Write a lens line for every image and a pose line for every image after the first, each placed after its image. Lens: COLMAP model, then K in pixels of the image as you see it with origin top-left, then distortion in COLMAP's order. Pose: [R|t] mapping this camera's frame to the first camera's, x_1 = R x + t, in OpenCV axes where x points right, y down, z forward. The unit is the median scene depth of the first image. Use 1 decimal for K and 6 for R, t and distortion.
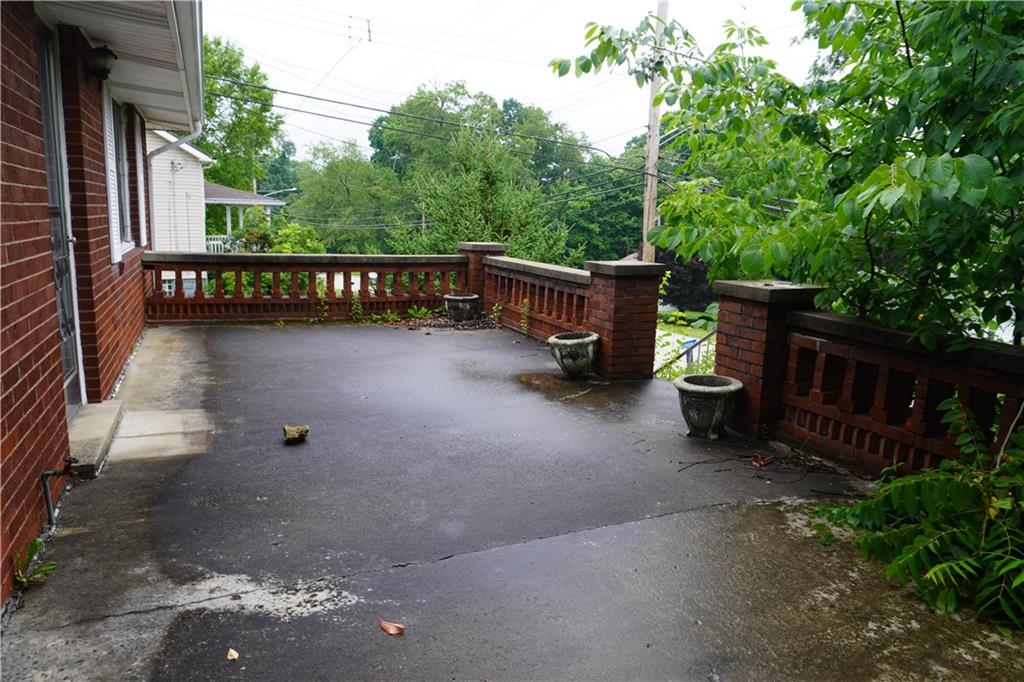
lens RADIAL K [[677.2, 0, 514.2], [0, 677.2, 343.8], [0, 0, 1]] dist [-0.056959, 0.035208]
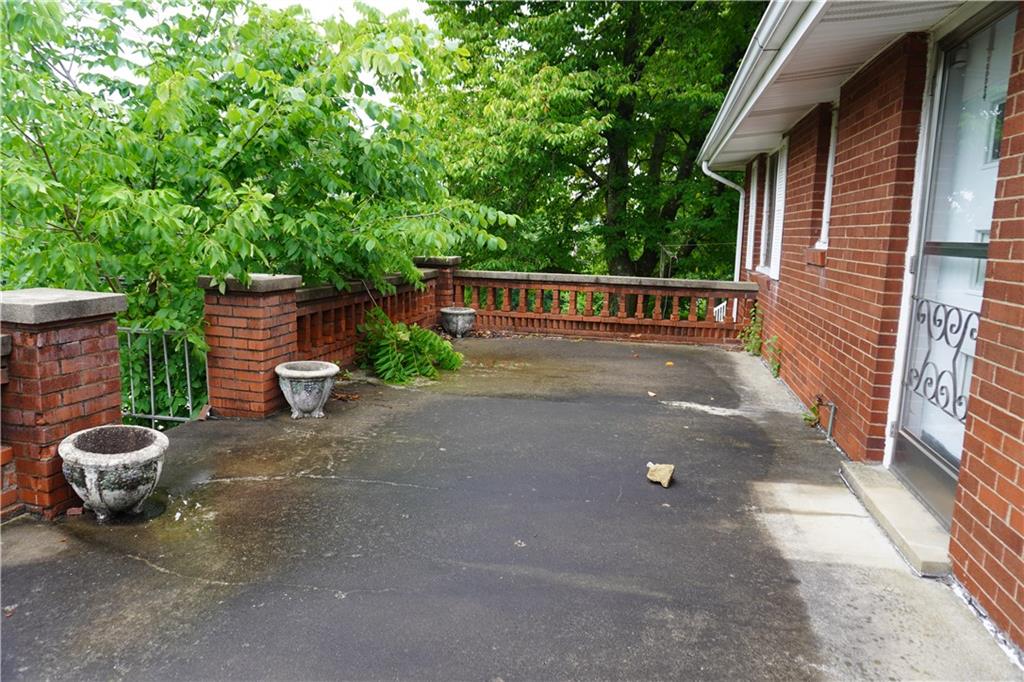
lens RADIAL K [[677.2, 0, 509.4], [0, 677.2, 340.1], [0, 0, 1]] dist [-0.056959, 0.035208]
pose [[-0.801404, -0.144858, 0.580317, -0.689510], [0.060167, 0.945784, 0.319175, -0.357115], [-0.595089, 0.290704, -0.749239, 1.822529]]
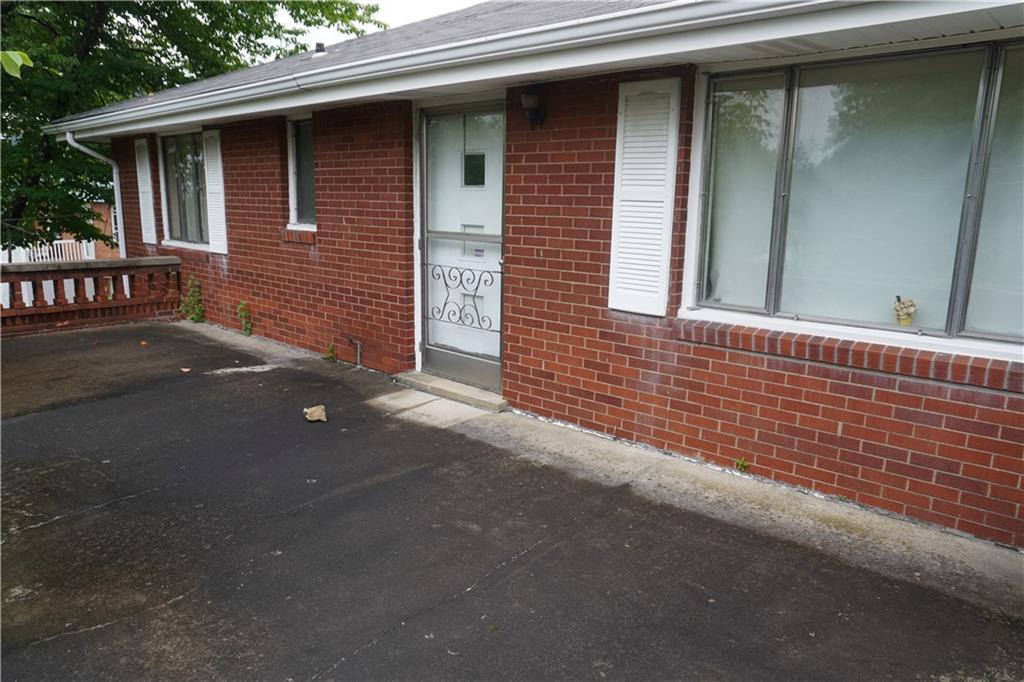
lens RADIAL K [[677.2, 0, 517.6], [0, 677.2, 338.8], [0, 0, 1]] dist [-0.056959, 0.035208]
pose [[-0.907143, 0.032405, -0.419574, -0.155101], [-0.127267, 0.929218, 0.346924, -0.482398], [0.401117, 0.368108, -0.838810, 2.201138]]
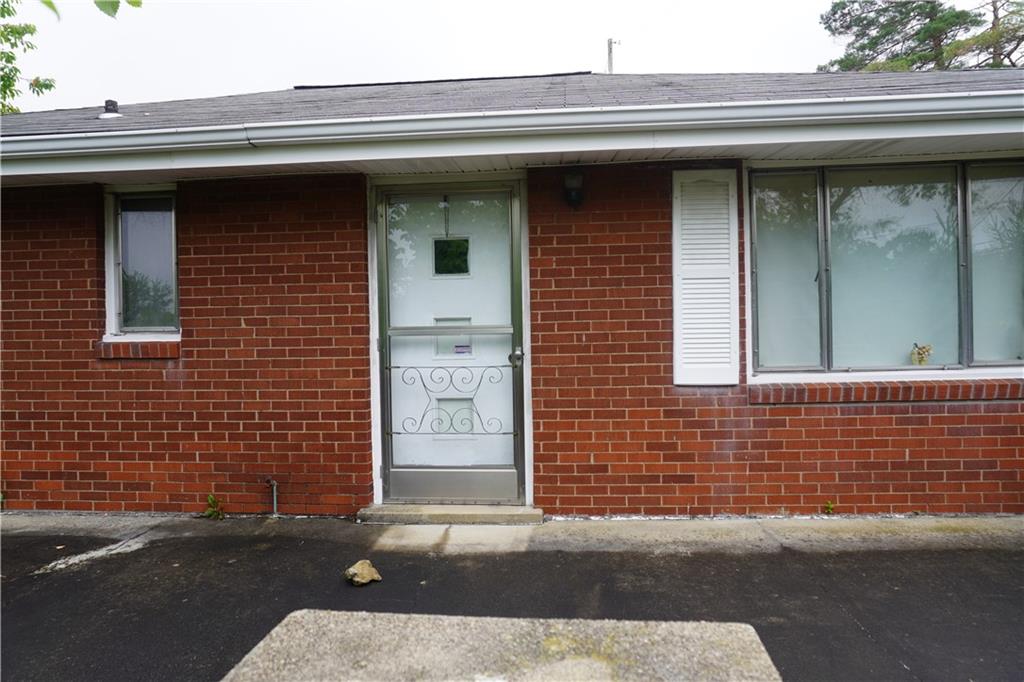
lens RADIAL K [[677.2, 0, 518.0], [0, 677.2, 340.1], [0, 0, 1]] dist [-0.056959, 0.035208]
pose [[-0.483534, -0.017890, -0.875143, 0.352458], [-0.160346, 0.984684, 0.068465, -0.264735], [0.860514, 0.173430, -0.478997, 1.592544]]
